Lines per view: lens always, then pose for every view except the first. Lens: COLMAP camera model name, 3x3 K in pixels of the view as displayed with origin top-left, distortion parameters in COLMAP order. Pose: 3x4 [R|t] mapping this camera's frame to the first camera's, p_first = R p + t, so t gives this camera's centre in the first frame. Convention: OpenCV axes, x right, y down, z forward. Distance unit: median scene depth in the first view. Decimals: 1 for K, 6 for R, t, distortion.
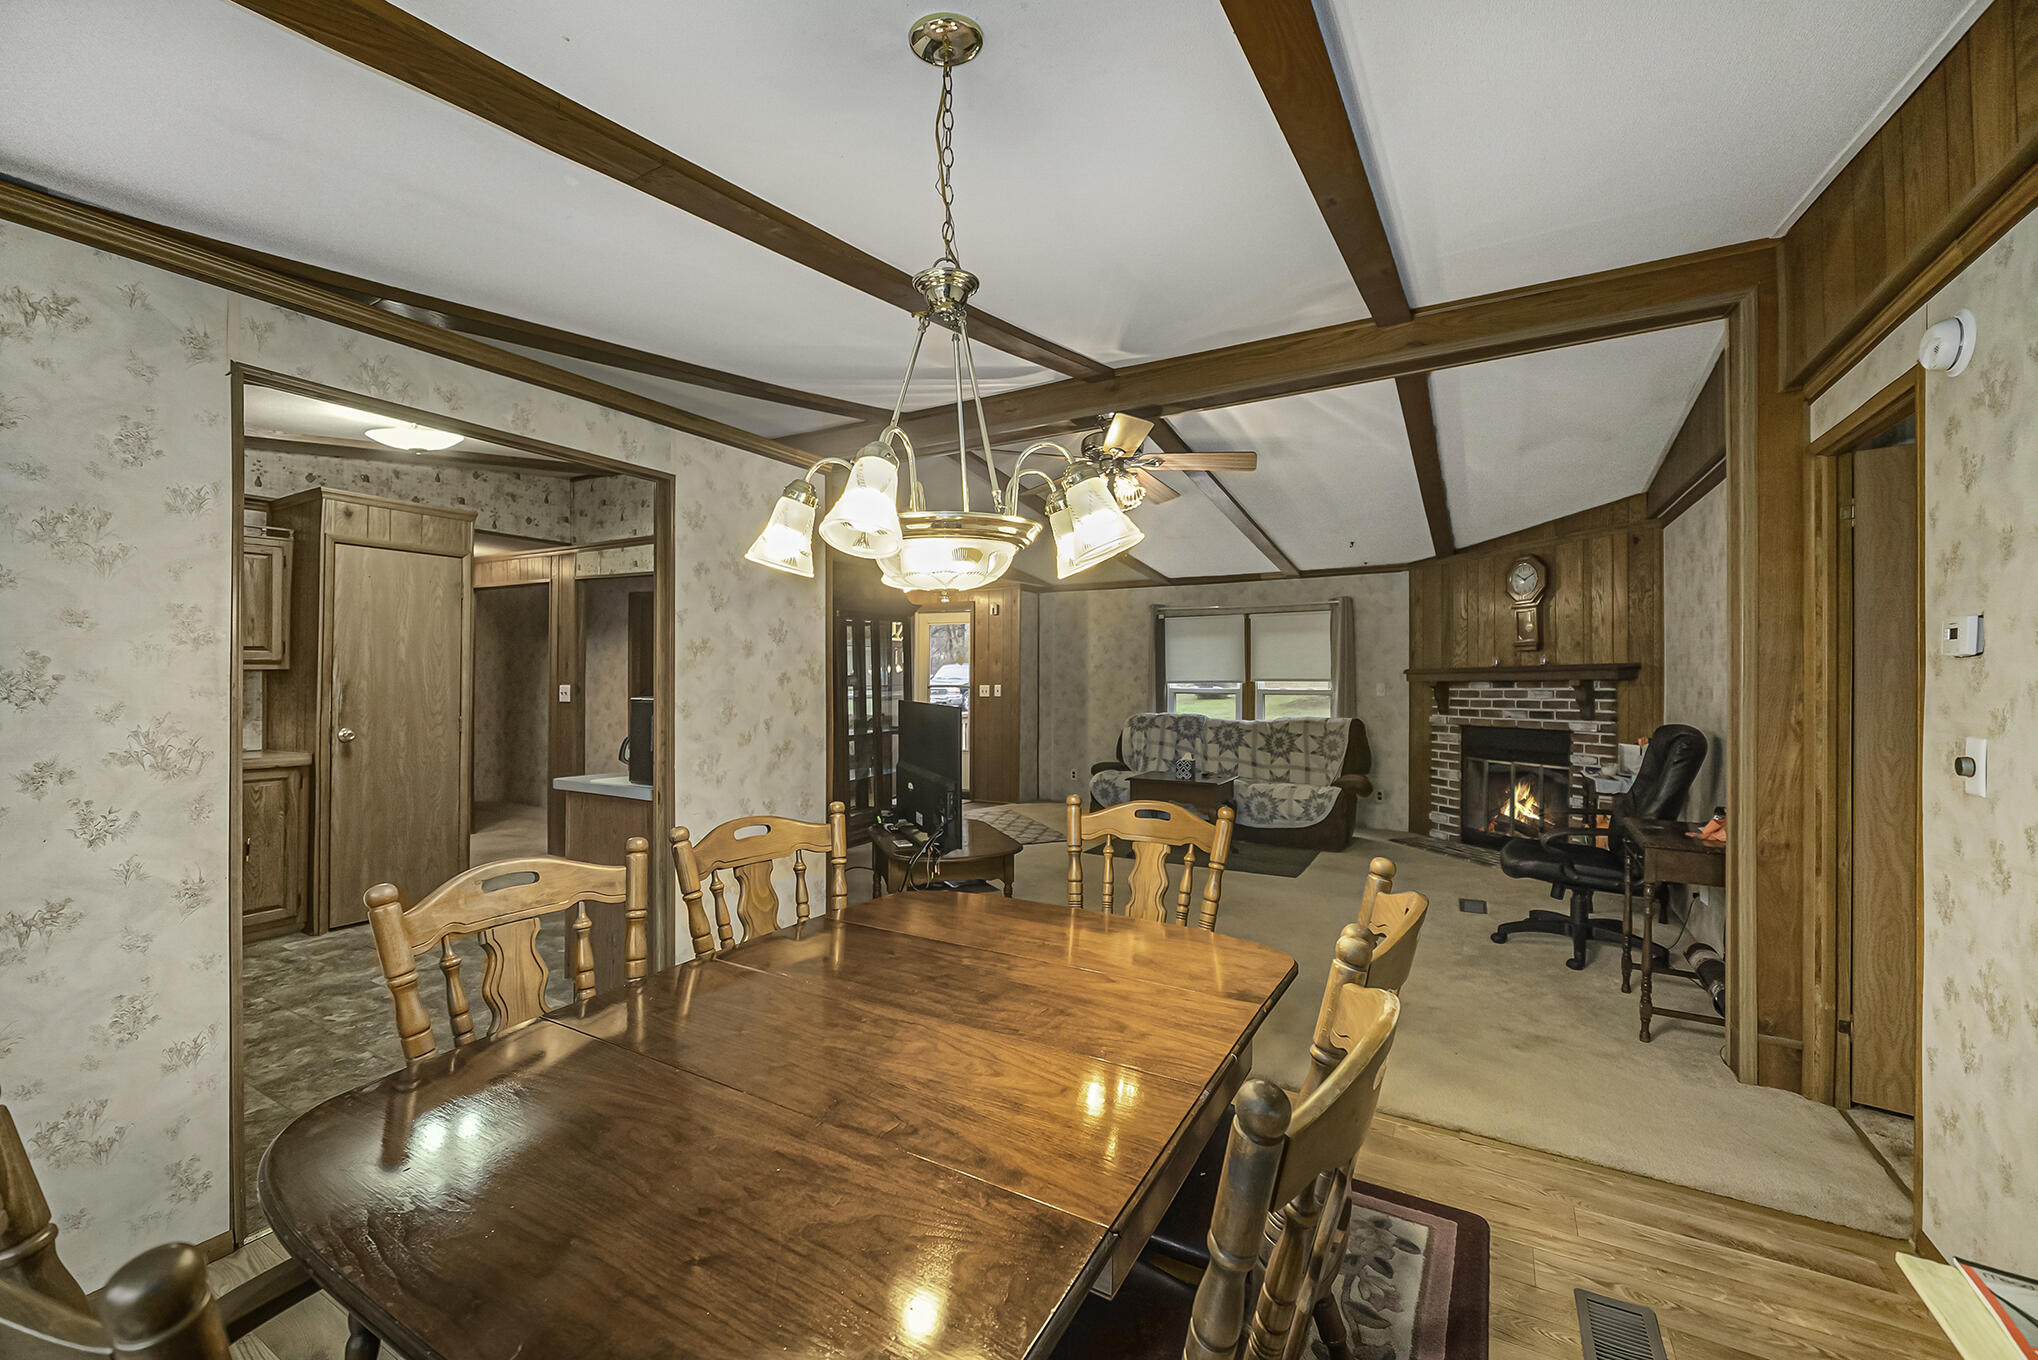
lens RADIAL K [[808.5, 0, 1017.0], [0, 808.5, 679.0], [0, 0, 1]] dist [-0.001351, 0.000041]
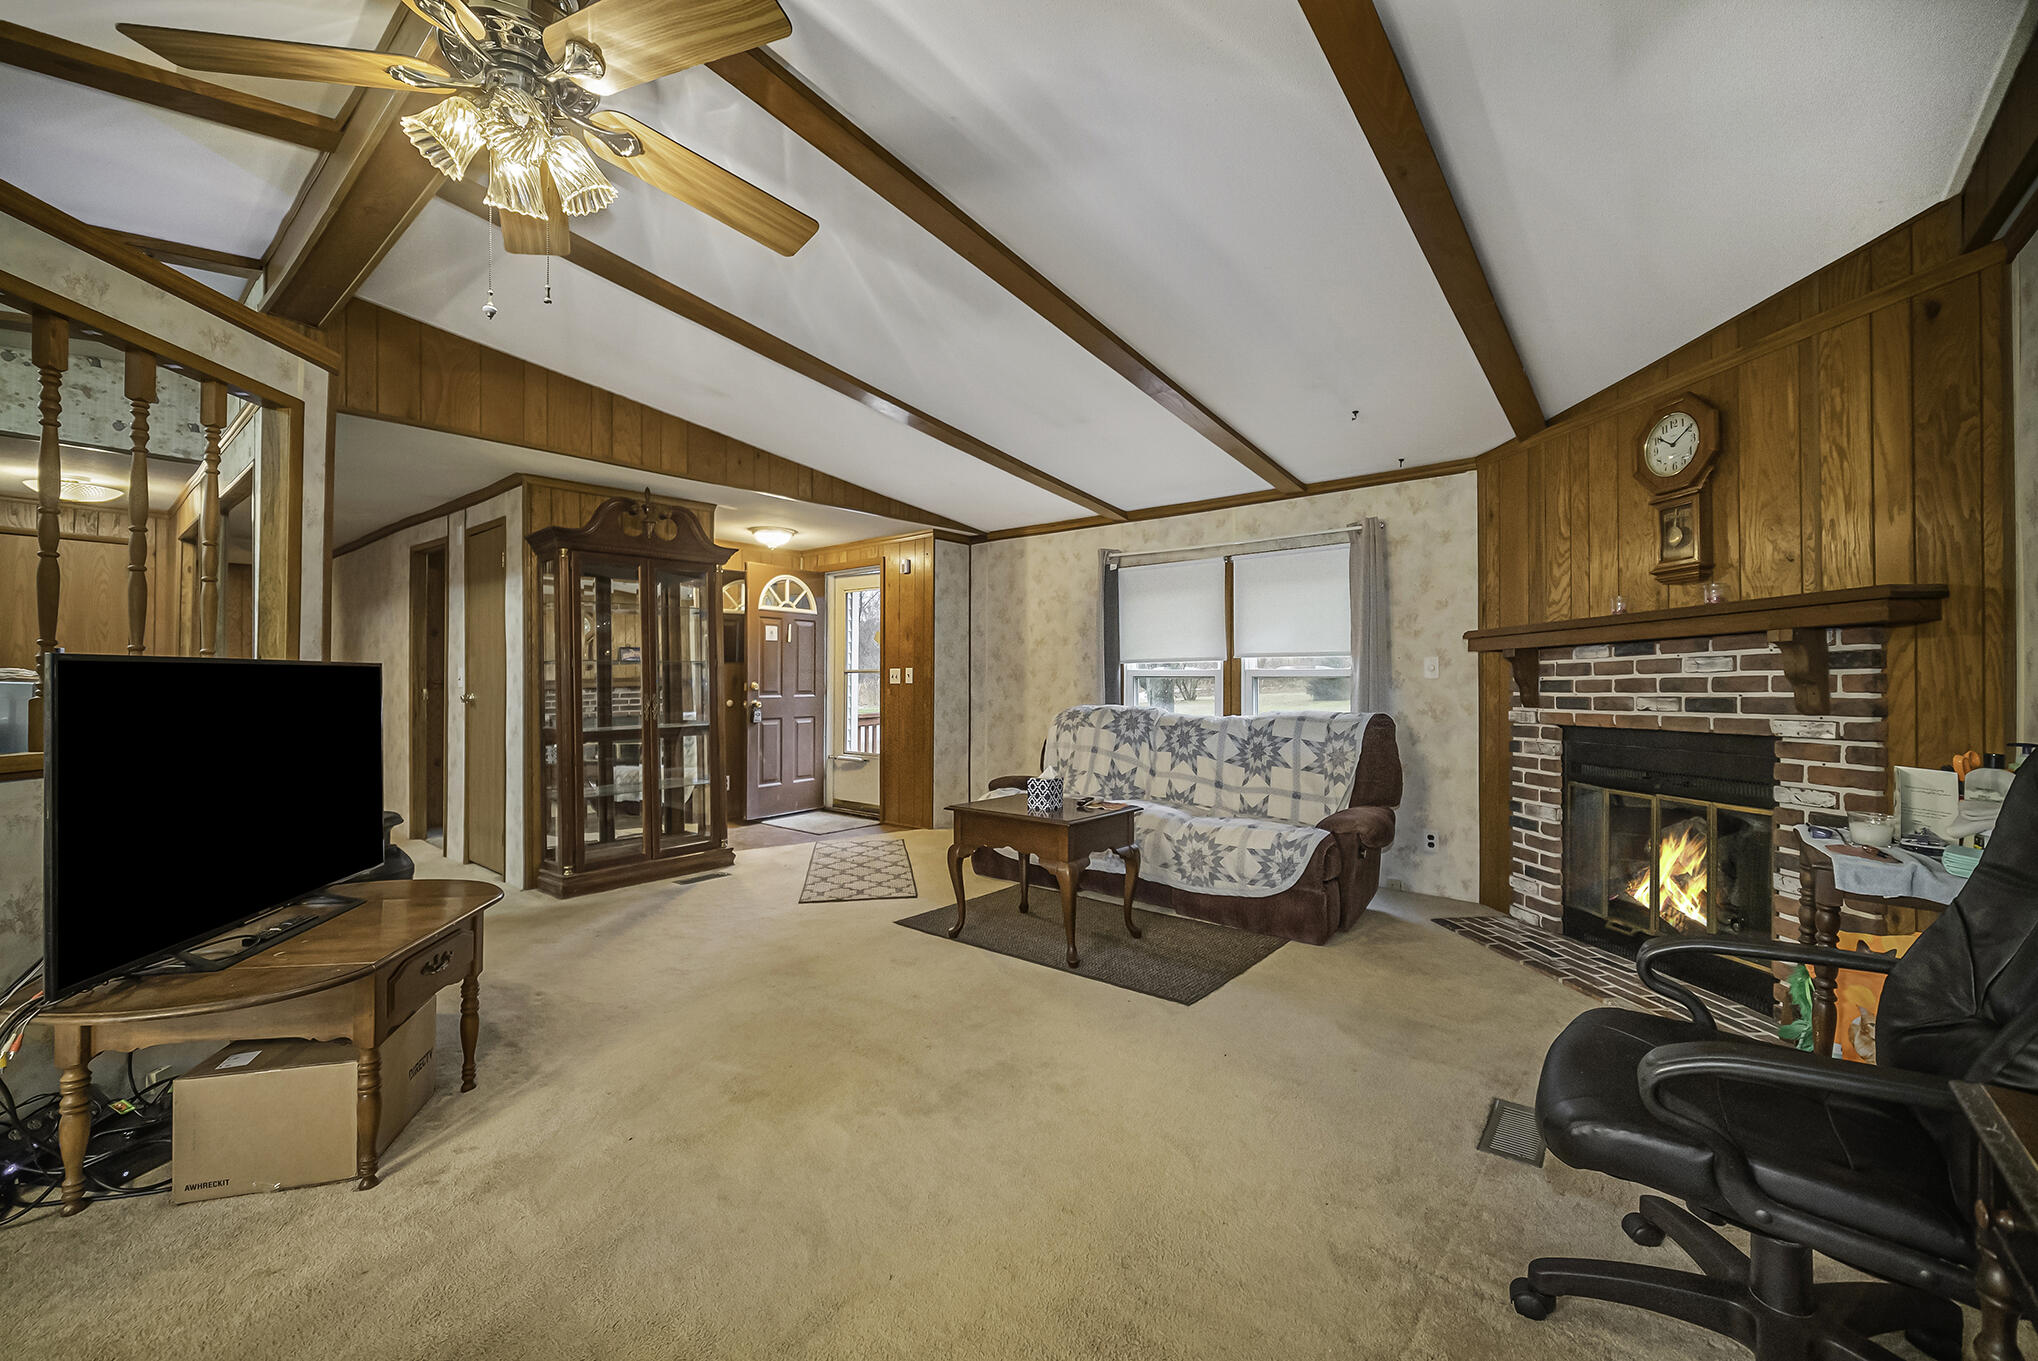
lens RADIAL K [[808.5, 0, 1028.3], [0, 808.5, 672.6], [0, 0, 1]] dist [-0.001351, 0.000041]
pose [[0.986482, -0.000765, -0.163867, 0.264462], [-0.001236, 0.999926, -0.012108, 0.026333], [0.163864, 0.012147, 0.986408, 0.366967]]
